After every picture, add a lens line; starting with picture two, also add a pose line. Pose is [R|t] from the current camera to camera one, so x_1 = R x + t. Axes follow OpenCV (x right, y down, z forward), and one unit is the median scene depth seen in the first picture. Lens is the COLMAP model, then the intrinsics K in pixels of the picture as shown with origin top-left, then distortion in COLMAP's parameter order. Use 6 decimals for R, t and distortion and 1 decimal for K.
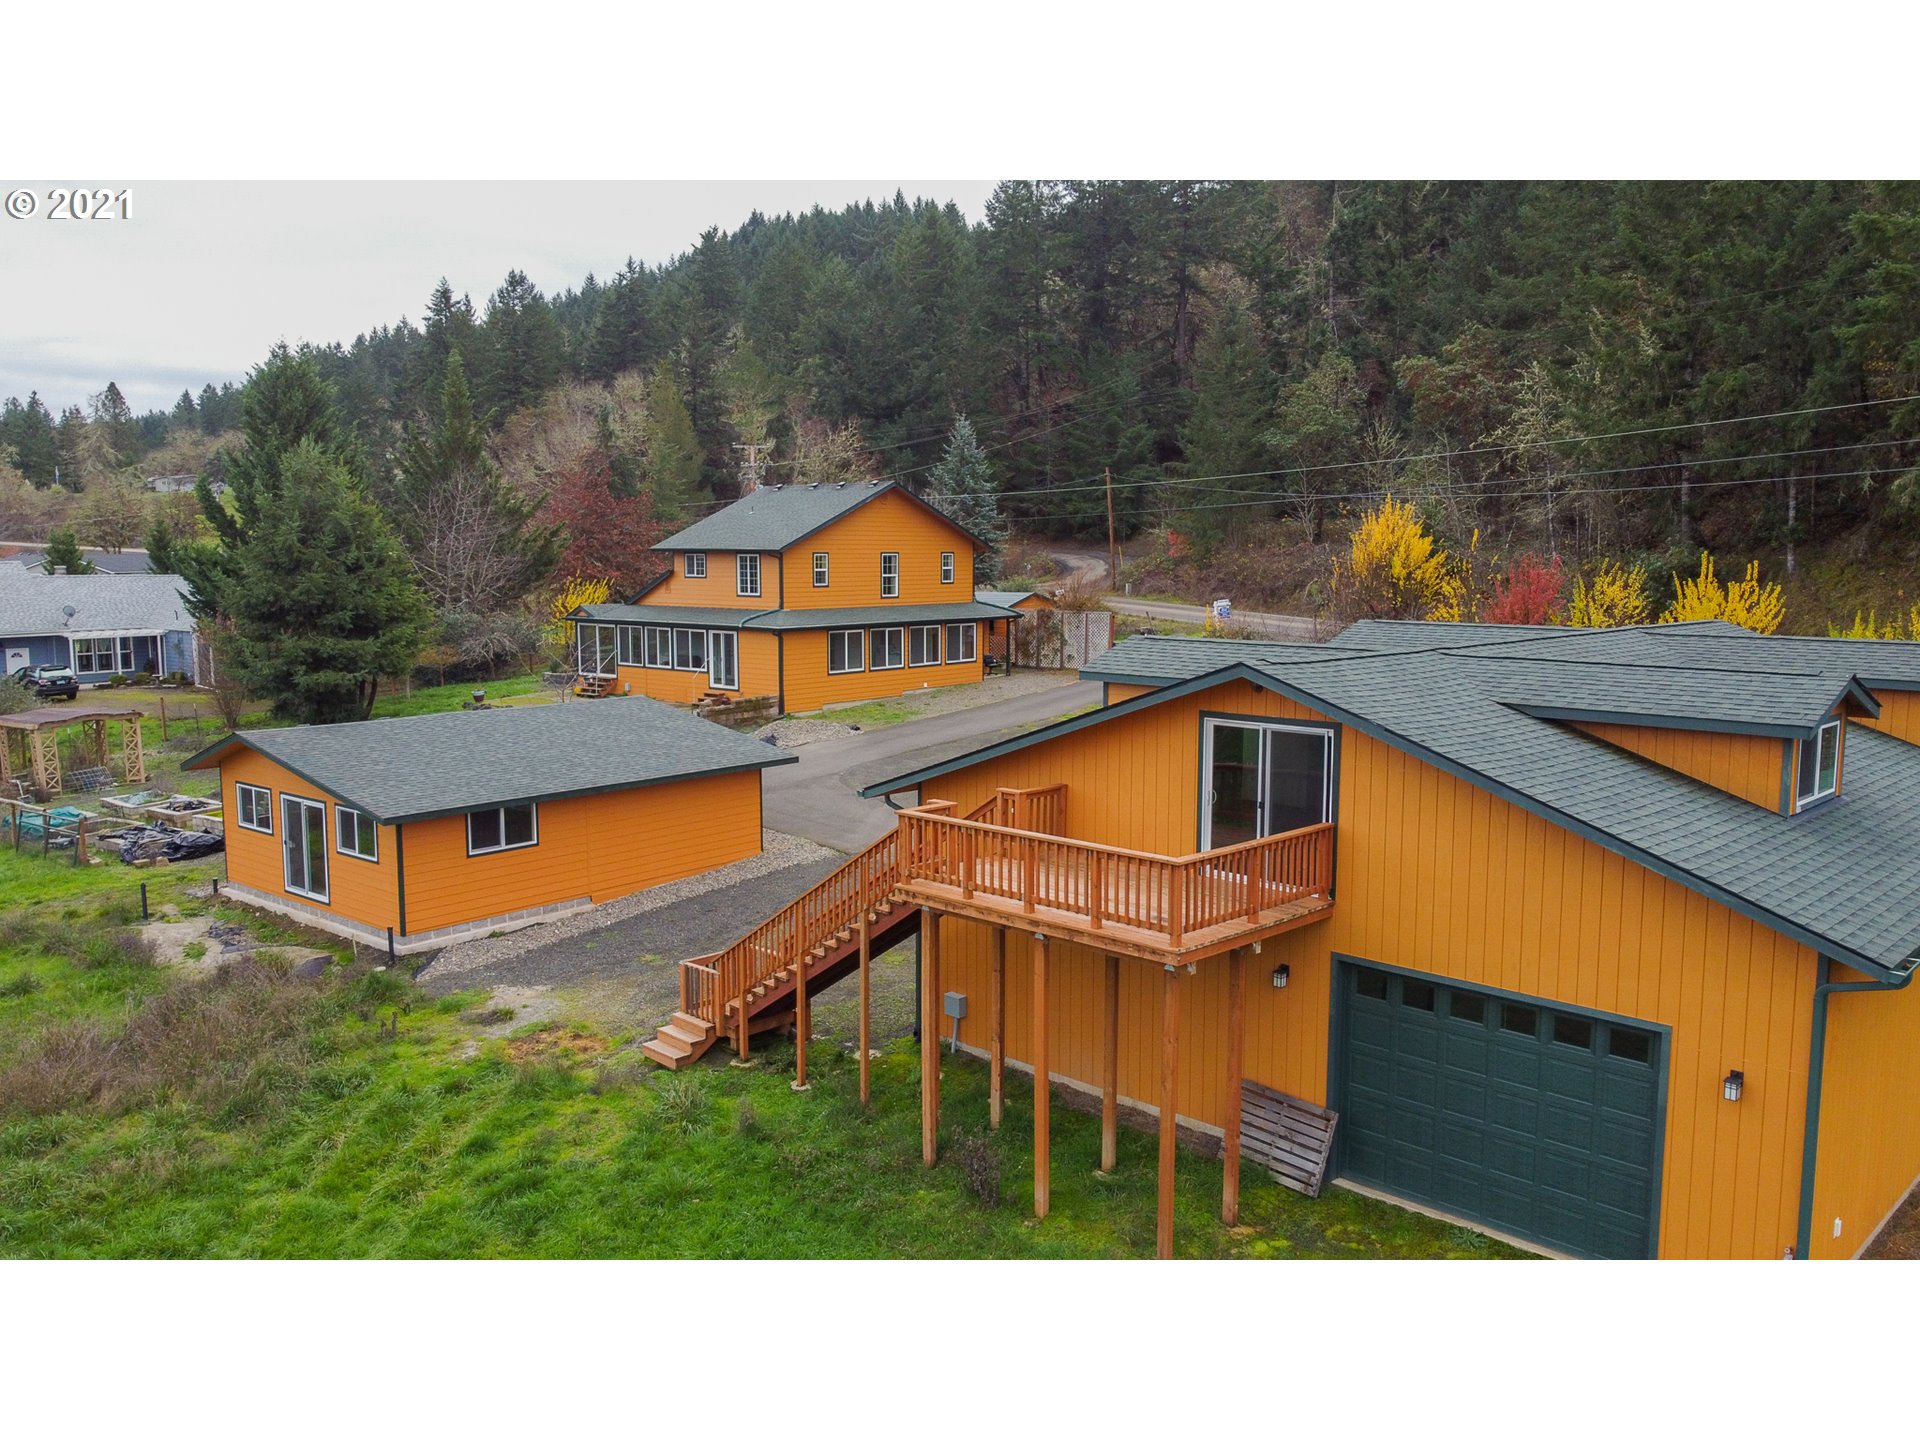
lens RADIAL K [[1463.2, 0, 965.6], [0, 1463.2, 729.7], [0, 0, 1]] dist [-0.006926, -0.000412]
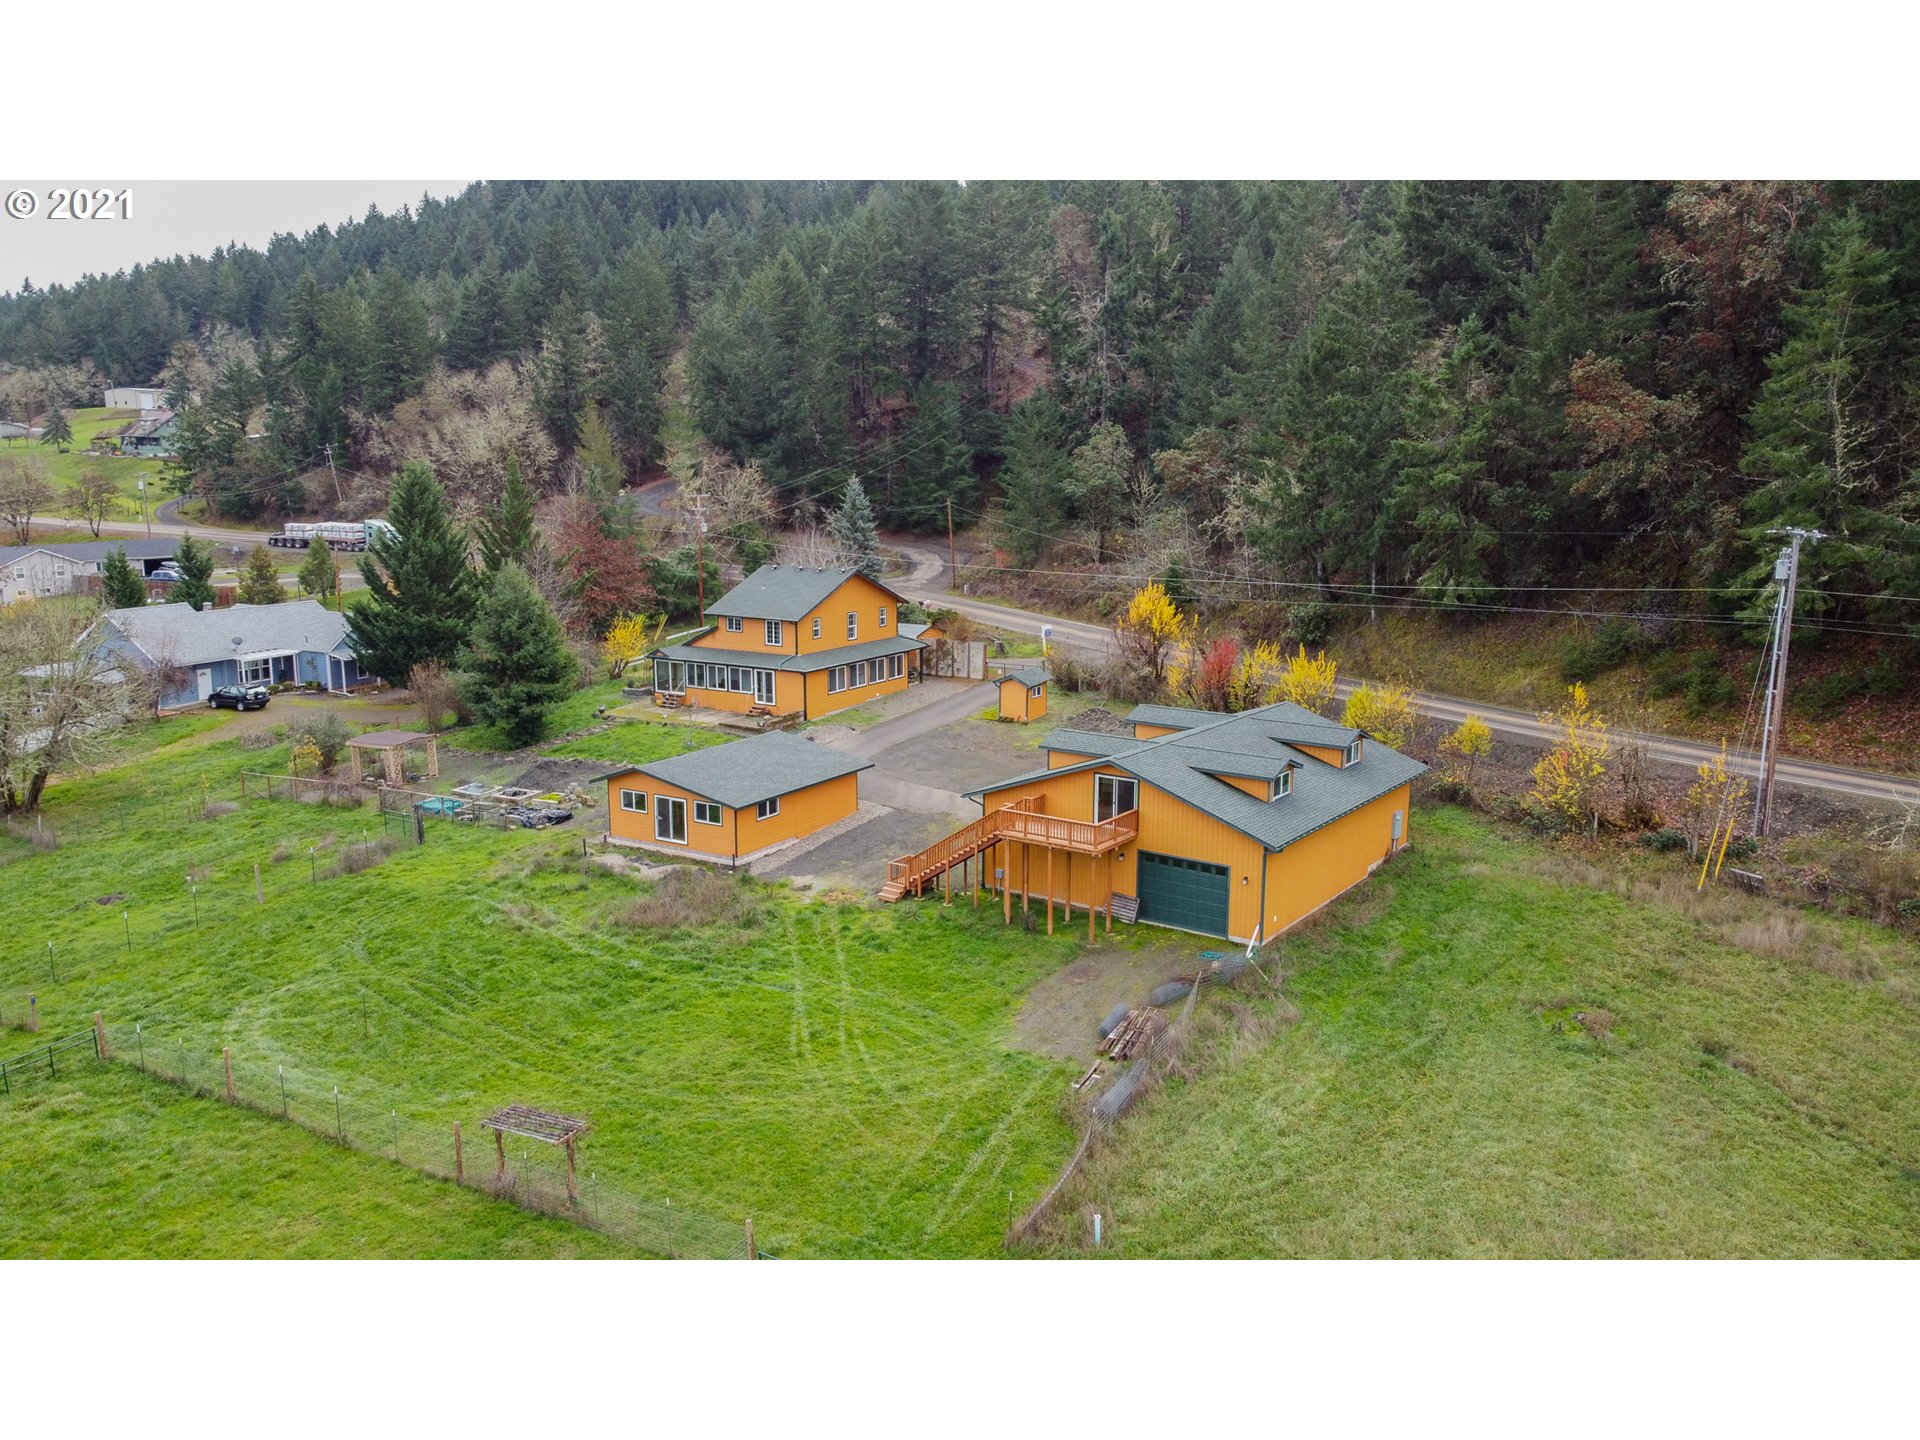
lens RADIAL K [[1463.2, 0, 955.6], [0, 1463.2, 721.7], [0, 0, 1]] dist [-0.006926, -0.000412]
pose [[0.988490, -0.029141, 0.148451, -0.196791], [0.019887, 0.997787, 0.063443, -0.108644], [-0.149972, -0.059760, 0.986883, -0.672236]]
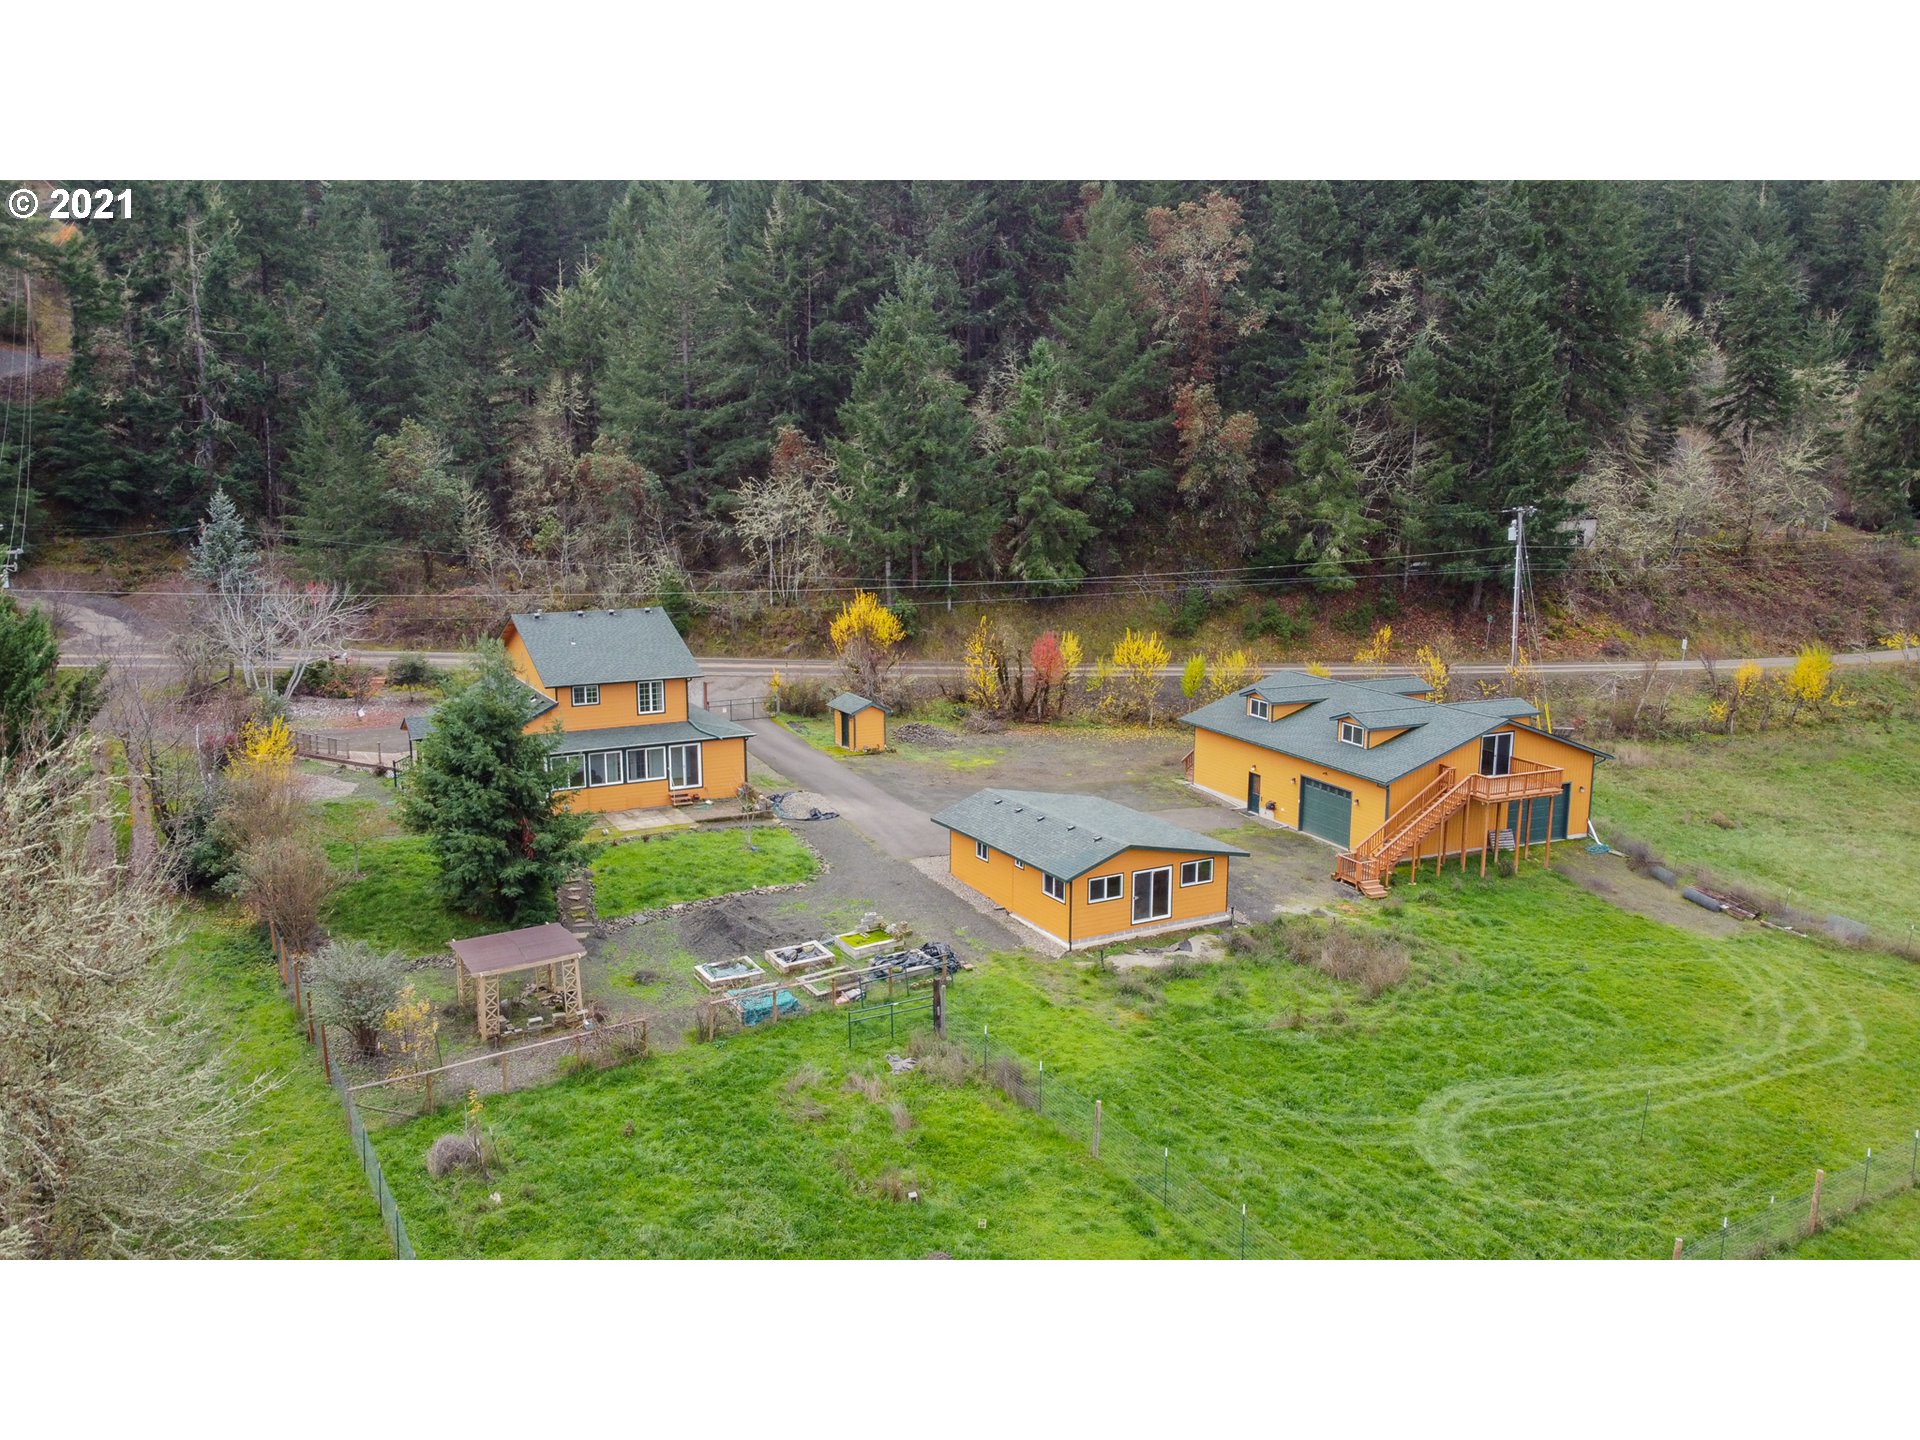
lens RADIAL K [[1463.2, 0, 963.7], [0, 1463.2, 722.9], [0, 0, 1]] dist [-0.006926, -0.000412]
pose [[0.362773, -0.172826, 0.915711, -1.229994], [0.112139, 0.983607, 0.141214, -0.236419], [-0.925105, 0.051458, 0.376207, 0.285209]]
